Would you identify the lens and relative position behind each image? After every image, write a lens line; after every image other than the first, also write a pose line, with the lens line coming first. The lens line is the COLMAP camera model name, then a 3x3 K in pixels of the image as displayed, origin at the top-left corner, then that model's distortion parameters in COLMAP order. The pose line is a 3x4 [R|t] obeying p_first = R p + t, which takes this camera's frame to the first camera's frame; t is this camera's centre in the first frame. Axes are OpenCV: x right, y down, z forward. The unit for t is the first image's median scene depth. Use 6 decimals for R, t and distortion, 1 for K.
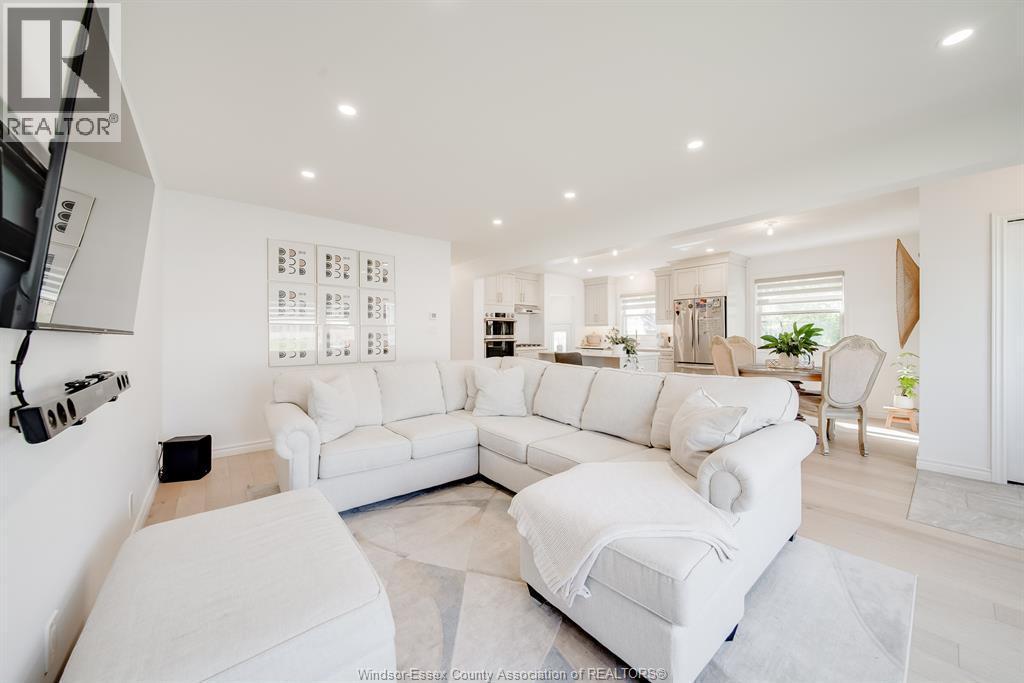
lens RADIAL K [[361.1, 0, 513.7], [0, 361.1, 337.2], [0, 0, 1]] dist [0.001833, -0.000585]
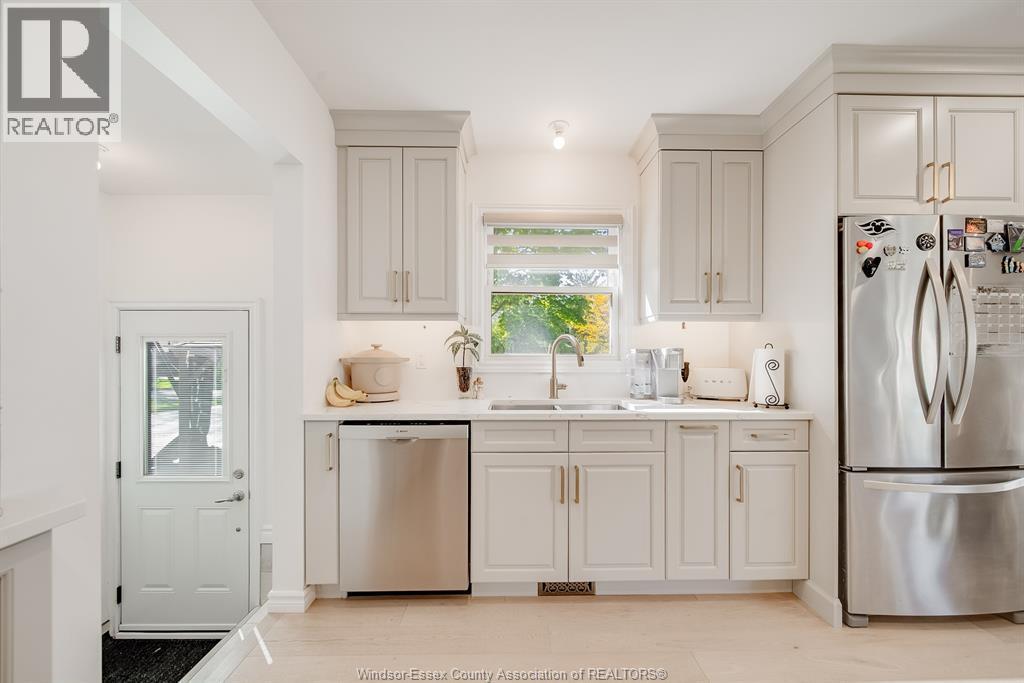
lens RADIAL K [[361.1, 0, 515.6], [0, 361.1, 352.5], [0, 0, 1]] dist [0.001833, -0.000585]
pose [[0.618045, 0.004534, 0.786130, 0.120489], [0.003995, 0.999952, -0.008908, -0.008727], [-0.786132, 0.008646, 0.617998, 1.081622]]
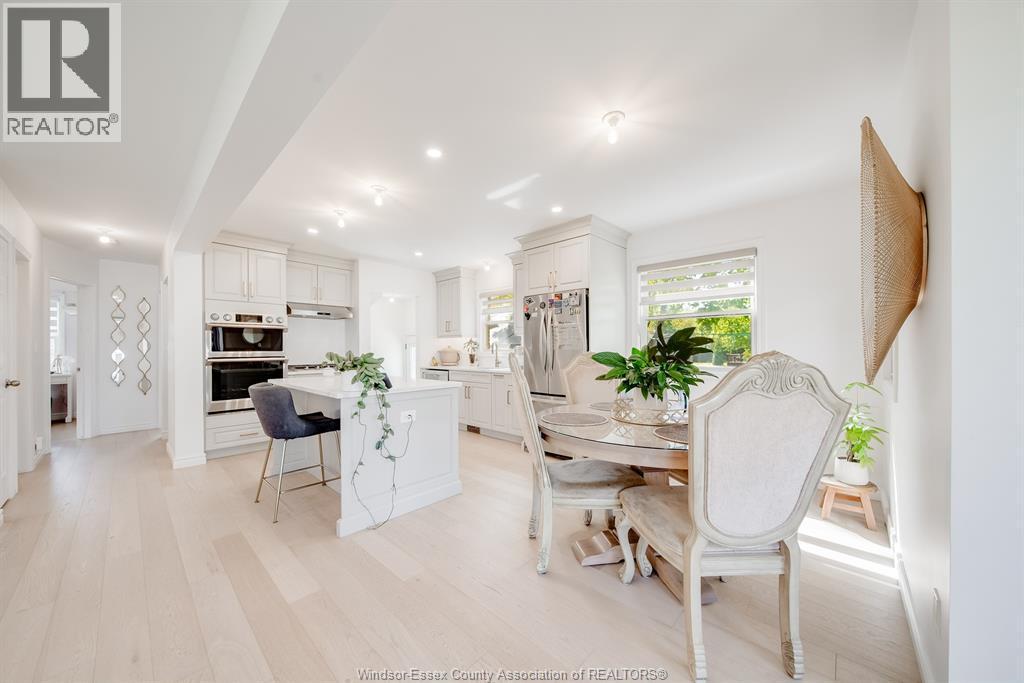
lens RADIAL K [[361.1, 0, 513.4], [0, 361.1, 351.6], [0, 0, 1]] dist [0.001833, -0.000585]
pose [[0.991325, -0.004074, 0.131369, 0.357533], [0.003866, 0.999991, 0.001832, -0.005354], [-0.131376, -0.001308, 0.991332, 0.376762]]
